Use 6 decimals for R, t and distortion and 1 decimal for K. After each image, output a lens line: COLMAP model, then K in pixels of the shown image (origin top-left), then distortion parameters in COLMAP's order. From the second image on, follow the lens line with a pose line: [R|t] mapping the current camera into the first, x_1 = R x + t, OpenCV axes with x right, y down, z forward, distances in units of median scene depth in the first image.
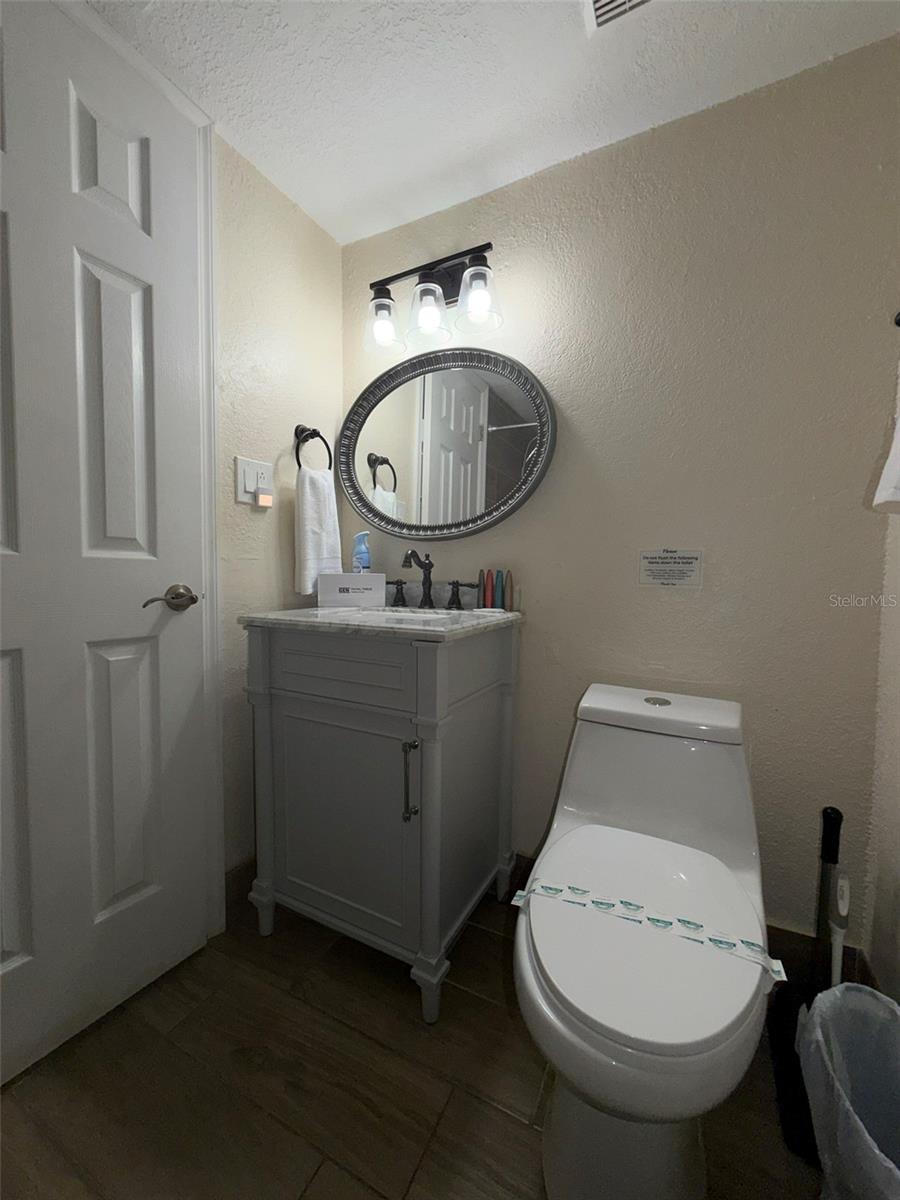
lens RADIAL K [[478.0, 0, 450.6], [0, 478.0, 597.7], [0, 0, 1]] dist [0.000404, 0.000401]
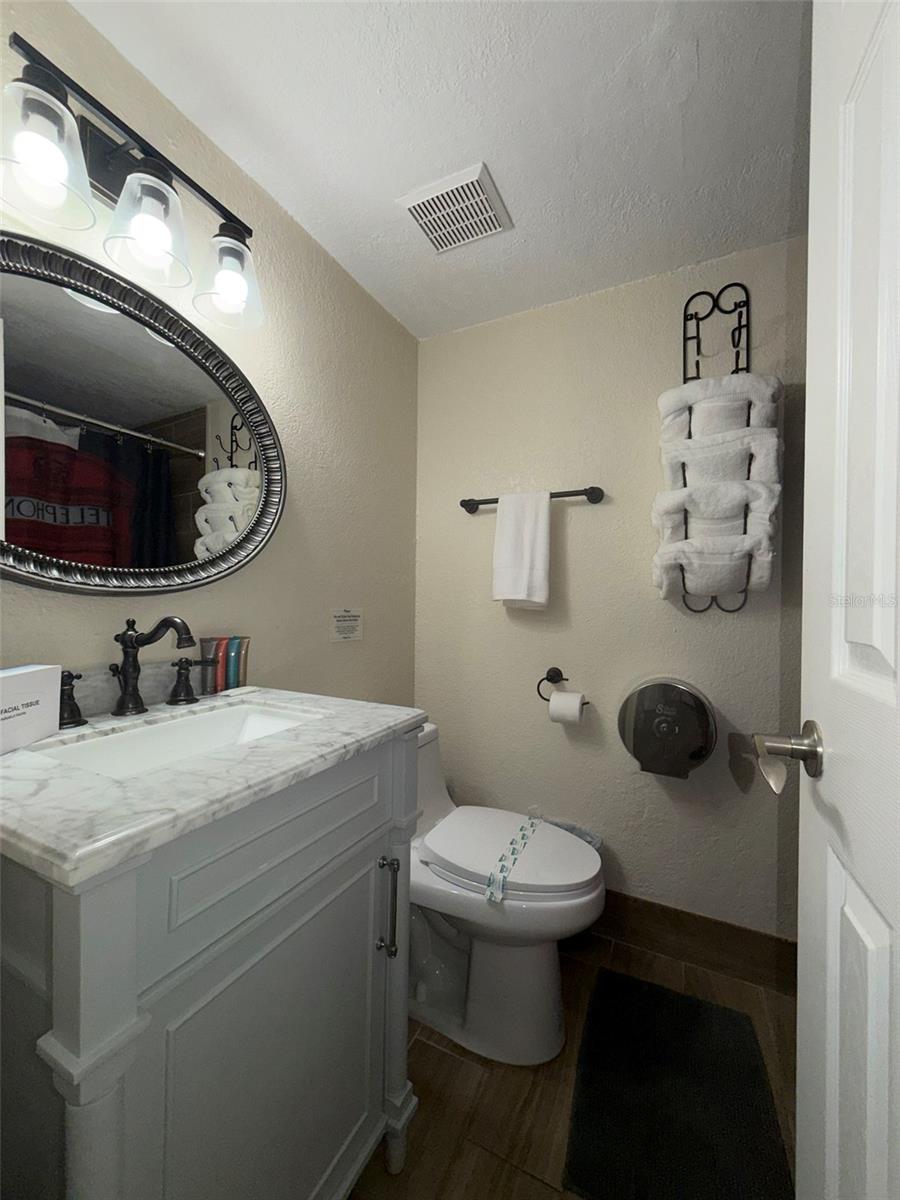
lens RADIAL K [[478.0, 0, 450.6], [0, 478.0, 597.7], [0, 0, 1]] dist [0.000404, 0.000401]
pose [[-0.016372, -0.008125, 0.999833, -0.681626], [0.035792, 0.999321, 0.008707, -0.116701], [-0.999225, 0.035928, -0.016070, 0.661722]]
